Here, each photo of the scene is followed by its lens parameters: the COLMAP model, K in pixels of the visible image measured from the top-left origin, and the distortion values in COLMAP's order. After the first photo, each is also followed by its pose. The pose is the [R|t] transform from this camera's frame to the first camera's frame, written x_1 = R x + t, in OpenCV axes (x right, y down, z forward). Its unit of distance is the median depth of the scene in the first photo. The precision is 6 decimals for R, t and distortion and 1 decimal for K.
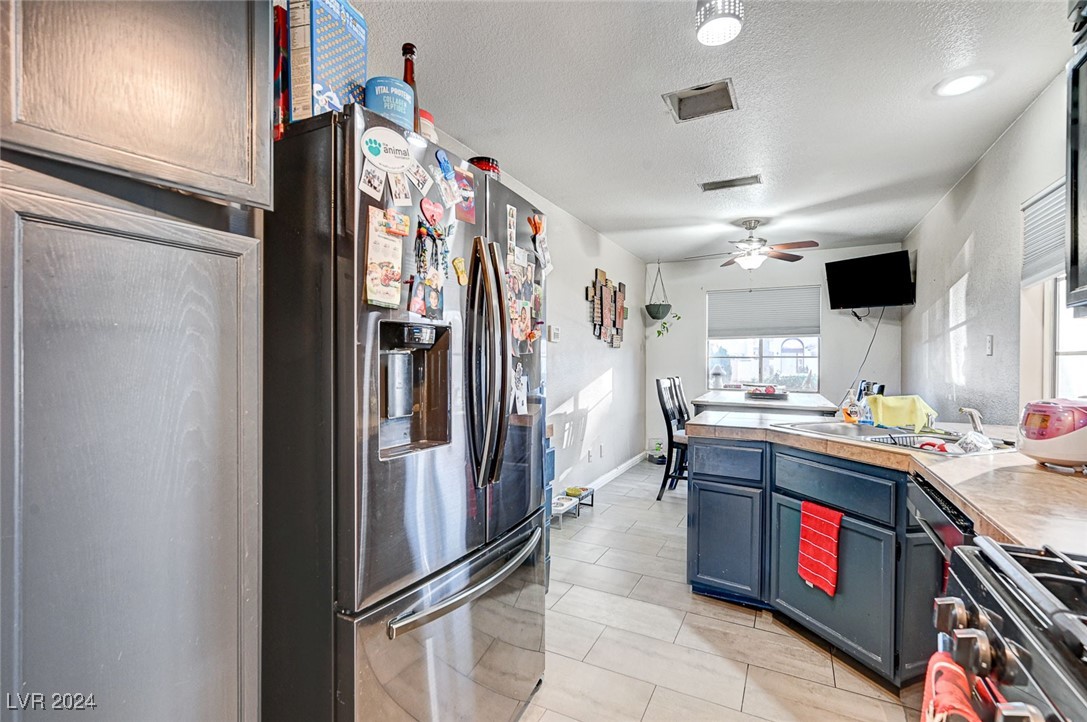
lens RADIAL K [[464.7, 0, 543.5], [0, 464.7, 364.5], [0, 0, 1]] dist [-0.004314, -0.000009]
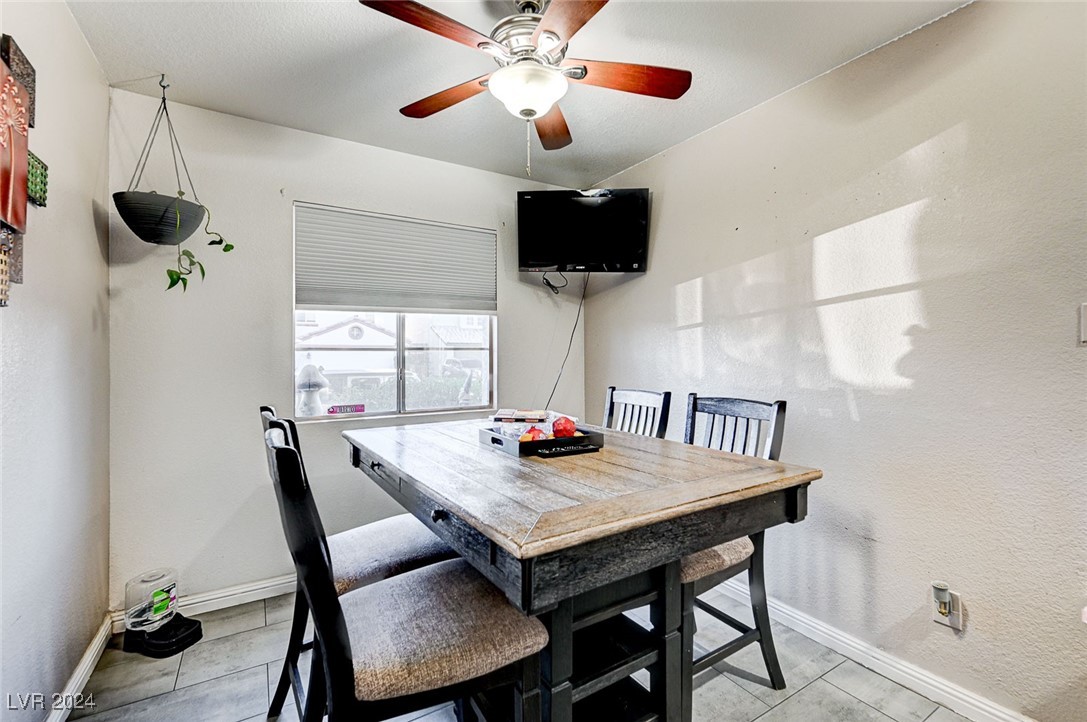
lens RADIAL K [[464.7, 0, 536.8], [0, 464.7, 354.9], [0, 0, 1]] dist [-0.004314, -0.000009]
pose [[0.516175, -0.008405, 0.856442, 0.108141], [0.013938, 0.999902, 0.001412, -0.008589], [-0.856370, 0.011208, 0.516241, 0.685524]]
